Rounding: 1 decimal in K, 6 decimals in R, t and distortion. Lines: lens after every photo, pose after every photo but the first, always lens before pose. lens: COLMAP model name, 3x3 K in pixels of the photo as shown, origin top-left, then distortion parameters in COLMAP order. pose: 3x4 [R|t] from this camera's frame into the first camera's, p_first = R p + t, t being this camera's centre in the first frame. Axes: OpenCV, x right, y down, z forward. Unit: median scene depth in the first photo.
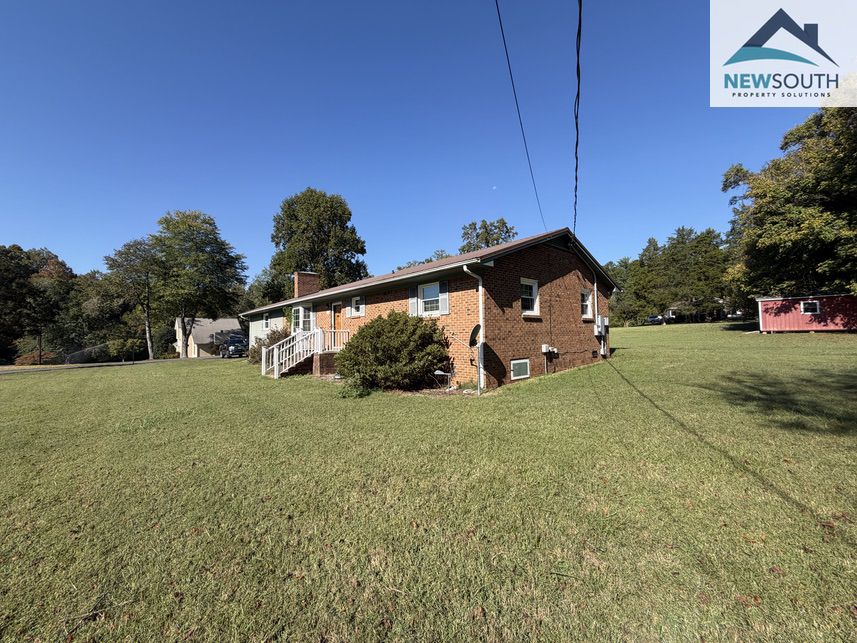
lens RADIAL K [[341.0, 0, 425.7], [0, 341.0, 321.5], [0, 0, 1]] dist [0.000663, 0.000244]
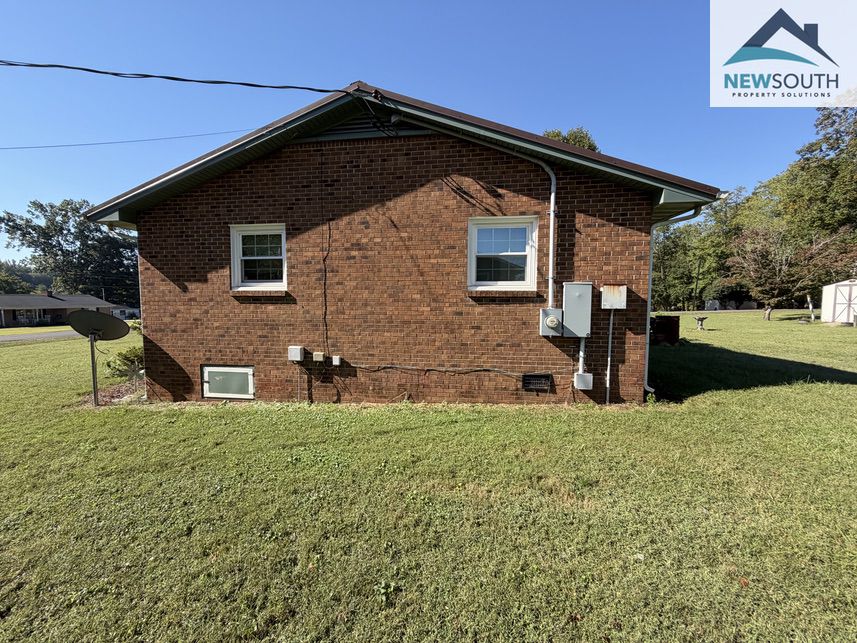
lens RADIAL K [[341.0, 0, 425.1], [0, 341.0, 321.4], [0, 0, 1]] dist [0.000663, 0.000244]
pose [[0.644875, 0.070526, -0.761027, 0.378064], [0.018307, 0.994022, 0.107631, -0.010435], [0.764068, -0.083340, 0.639730, 0.352481]]
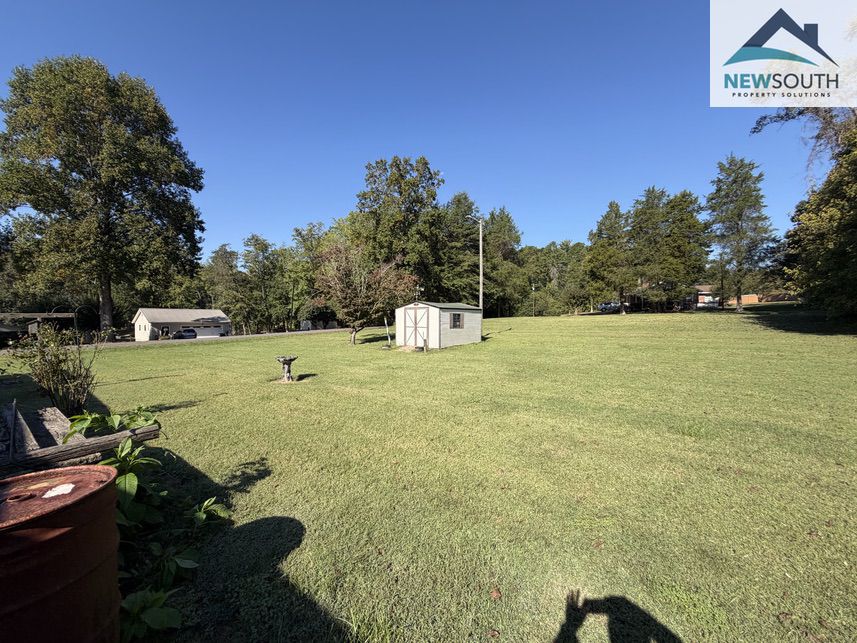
lens RADIAL K [[341.0, 0, 426.6], [0, 341.0, 321.1], [0, 0, 1]] dist [0.000663, 0.000244]
pose [[0.985748, 0.016526, 0.167413, 0.311056], [-0.024821, 0.998559, 0.047575, -0.001229], [-0.166386, -0.051053, 0.984738, 0.766687]]
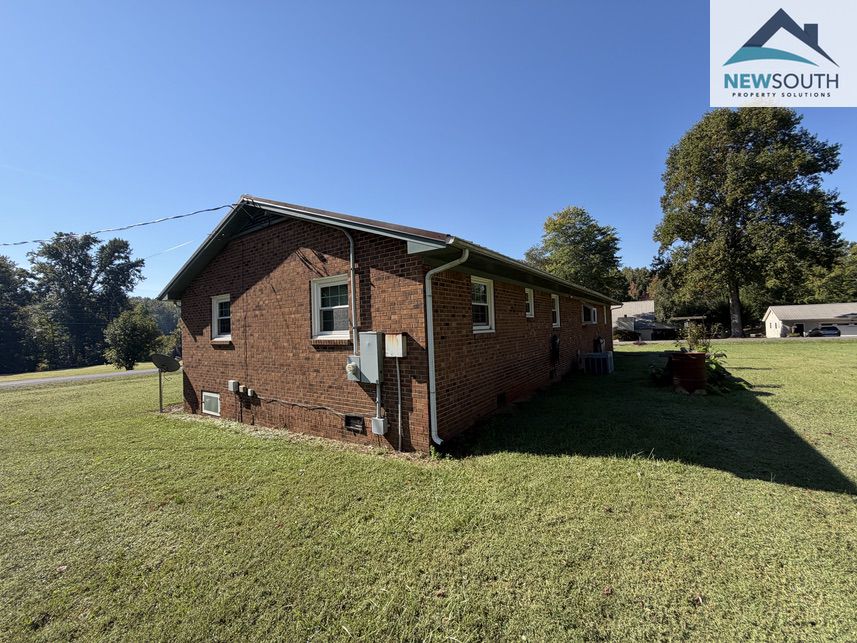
lens RADIAL K [[341.0, 0, 422.8], [0, 341.0, 323.3], [0, 0, 1]] dist [0.000663, 0.000244]
pose [[0.228374, -0.002027, -0.973571, 0.498681], [0.071303, 0.997347, 0.014649, -0.016159], [0.970959, -0.072764, 0.227912, 0.533027]]
